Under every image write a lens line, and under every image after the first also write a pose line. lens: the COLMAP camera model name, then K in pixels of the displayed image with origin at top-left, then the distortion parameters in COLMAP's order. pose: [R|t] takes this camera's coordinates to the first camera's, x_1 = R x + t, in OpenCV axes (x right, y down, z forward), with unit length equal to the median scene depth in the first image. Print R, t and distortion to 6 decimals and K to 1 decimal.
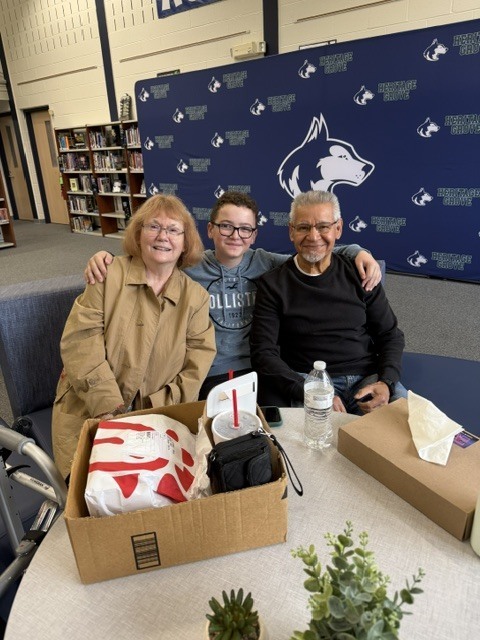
lens RADIAL K [[457.4, 0, 237.4], [0, 457.4, 316.4], [0, 0, 1]] dist [-0.002466, -0.003500]
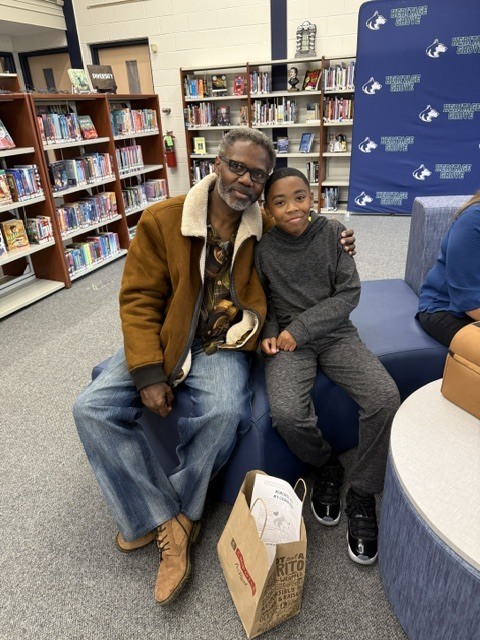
lens RADIAL K [[457.4, 0, 240.9], [0, 457.4, 320.7], [0, 0, 1]] dist [-0.002466, -0.003500]
pose [[0.950866, -0.120227, 0.285304, -0.574958], [0.105016, 0.992137, 0.068088, -0.043901], [-0.291247, -0.034781, 0.956015, 0.247222]]
